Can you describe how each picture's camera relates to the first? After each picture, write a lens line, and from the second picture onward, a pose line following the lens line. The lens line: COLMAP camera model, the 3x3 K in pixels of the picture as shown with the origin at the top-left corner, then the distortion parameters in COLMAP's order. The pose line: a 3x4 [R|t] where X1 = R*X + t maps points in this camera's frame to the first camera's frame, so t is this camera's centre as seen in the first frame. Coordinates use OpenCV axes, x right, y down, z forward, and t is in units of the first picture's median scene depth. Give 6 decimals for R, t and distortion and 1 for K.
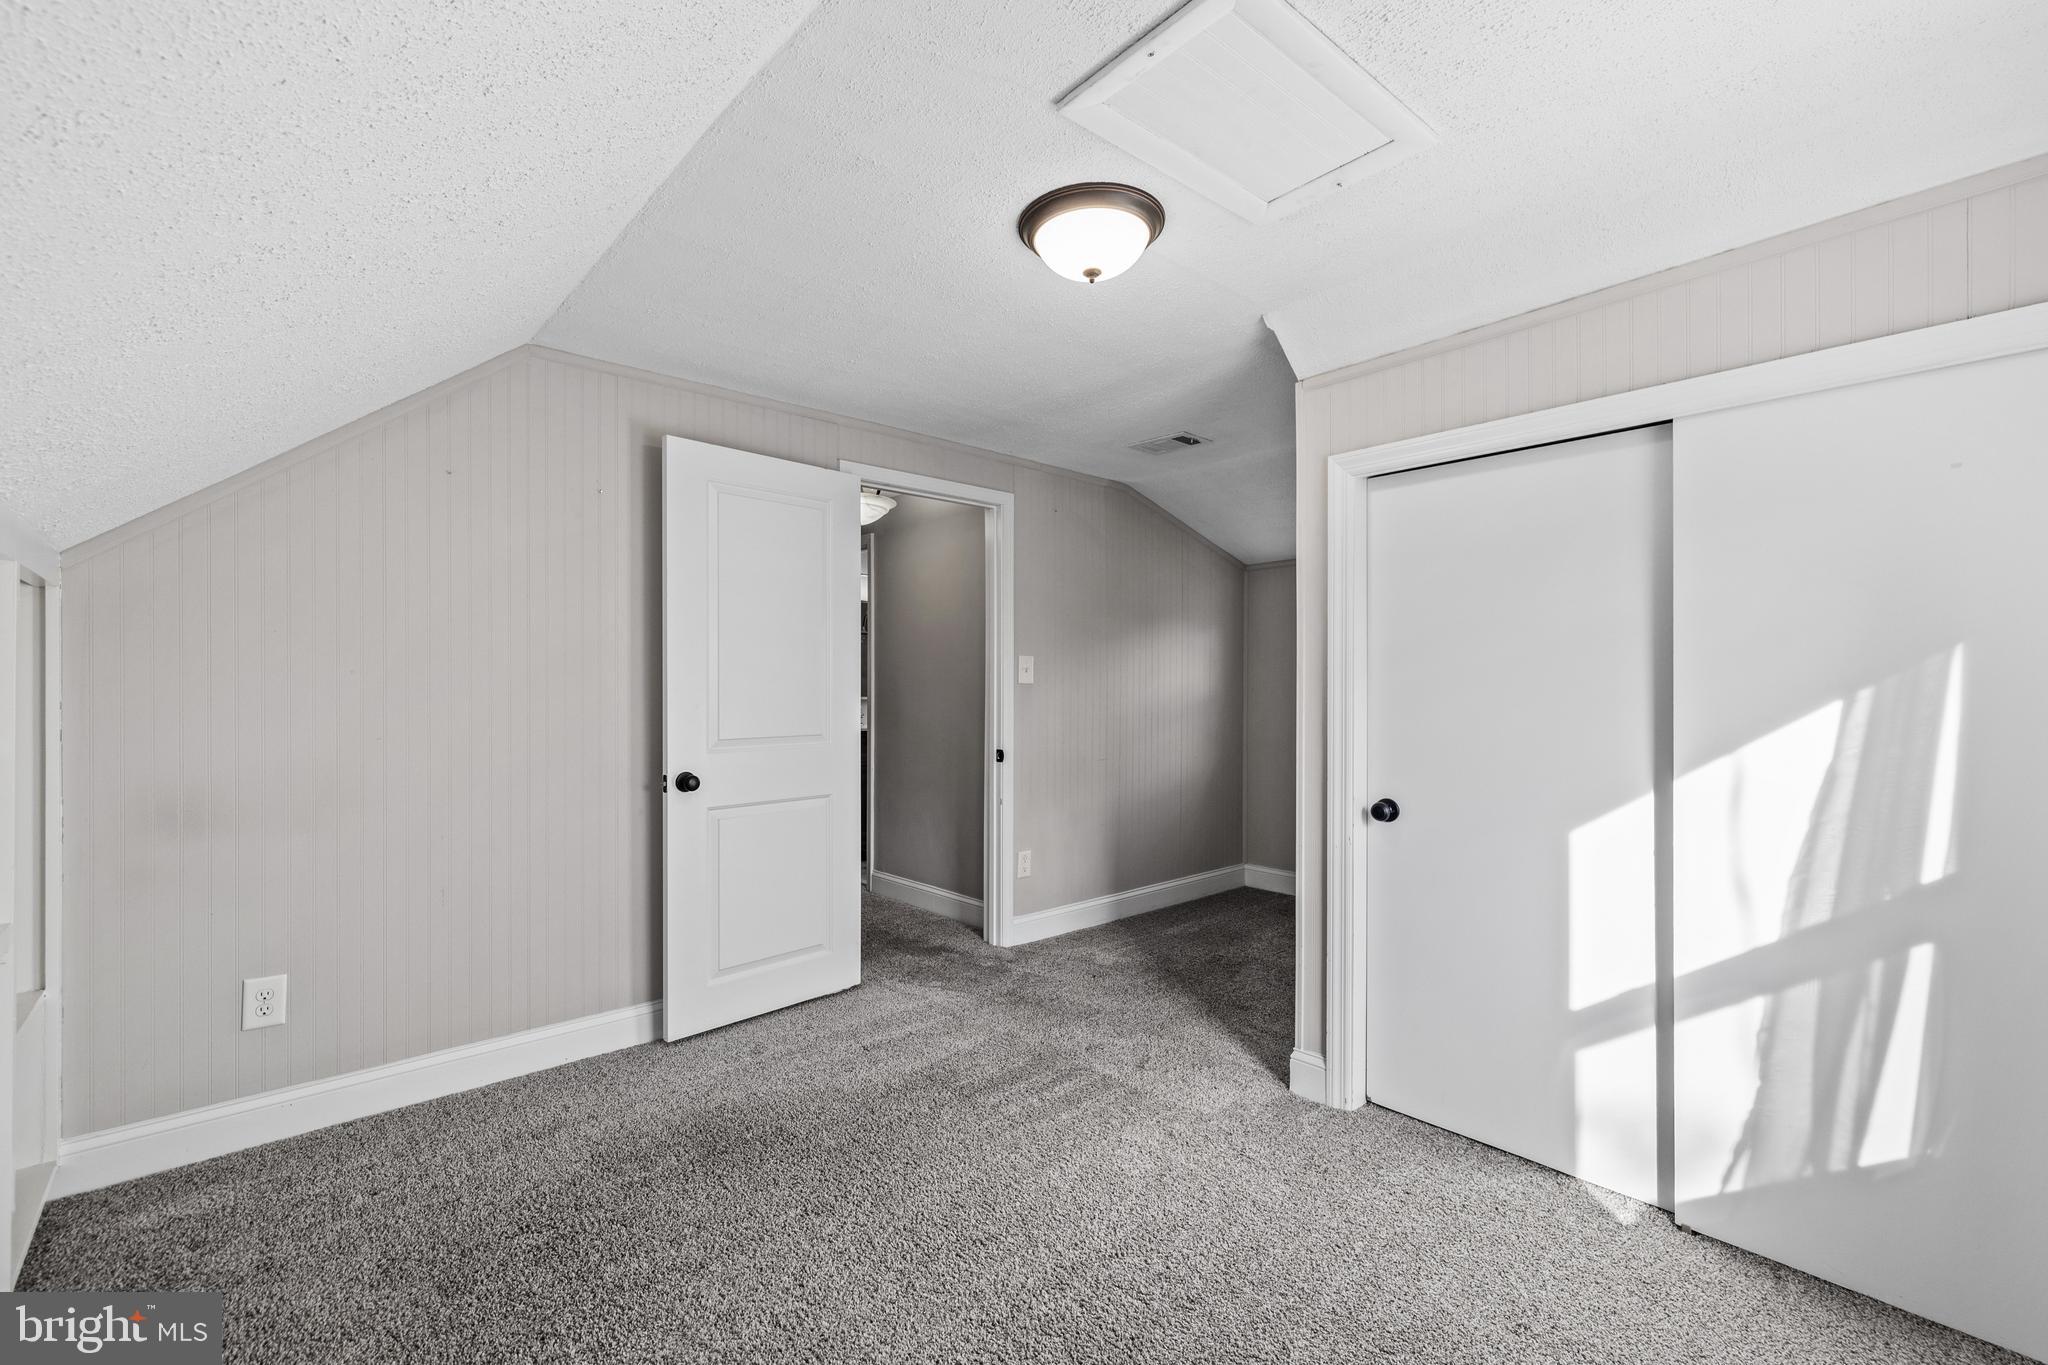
lens RADIAL K [[883.3, 0, 1026.6], [0, 883.3, 676.1], [0, 0, 1]] dist [0.000094, 0.000381]
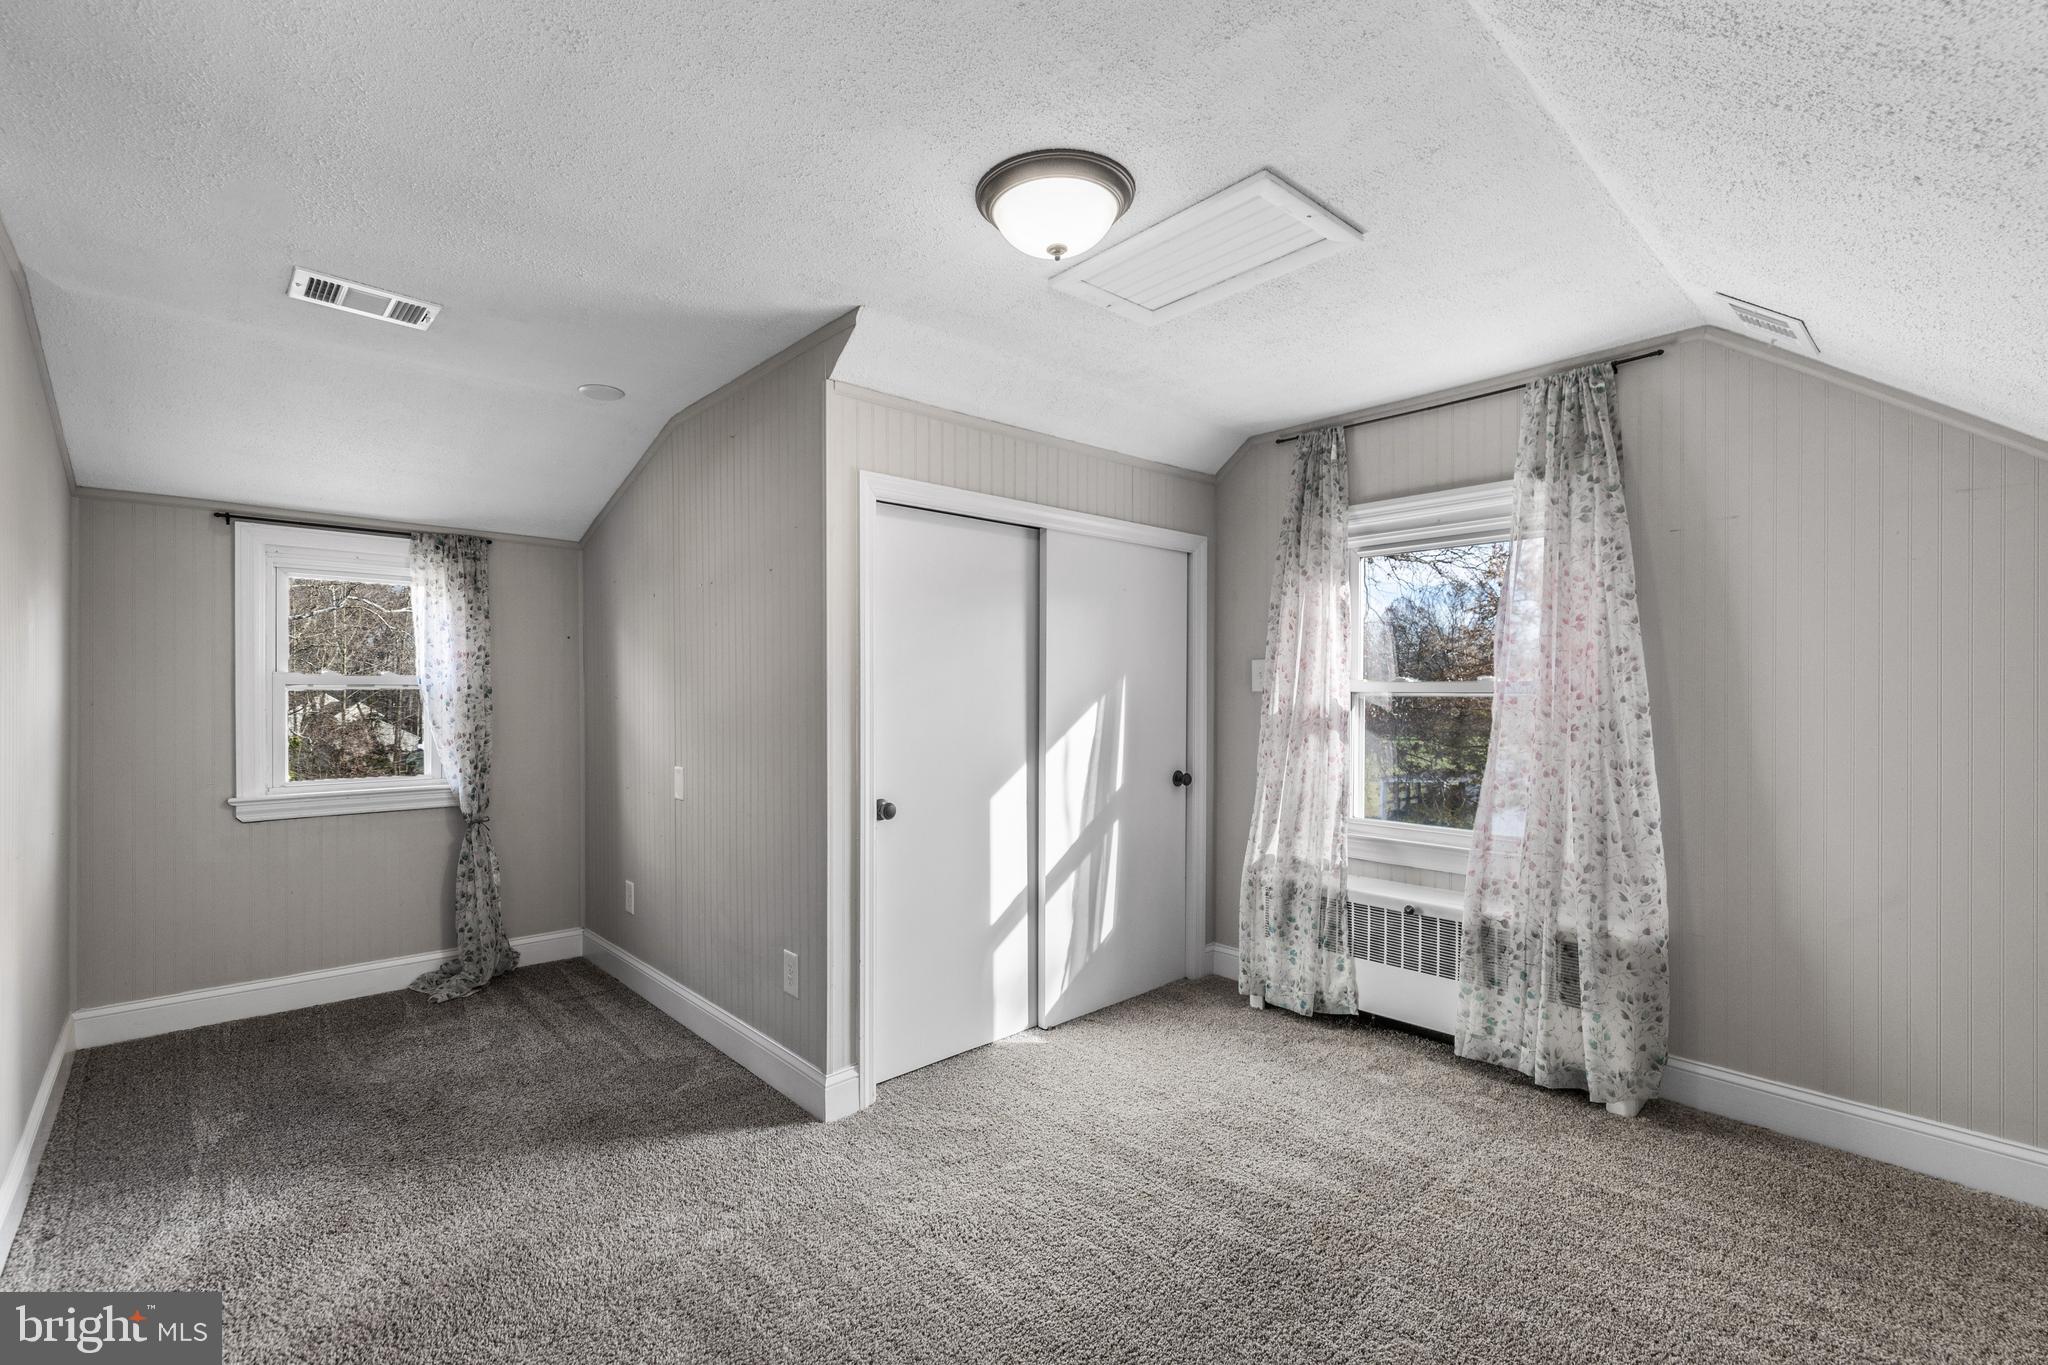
lens RADIAL K [[883.3, 0, 1025.0], [0, 883.3, 699.9], [0, 0, 1]] dist [0.000094, 0.000381]
pose [[-0.016995, -0.020062, 0.999654, -0.887576], [-0.009043, 0.999761, 0.019911, -0.012504], [-0.999815, -0.008702, -0.017173, 1.096681]]
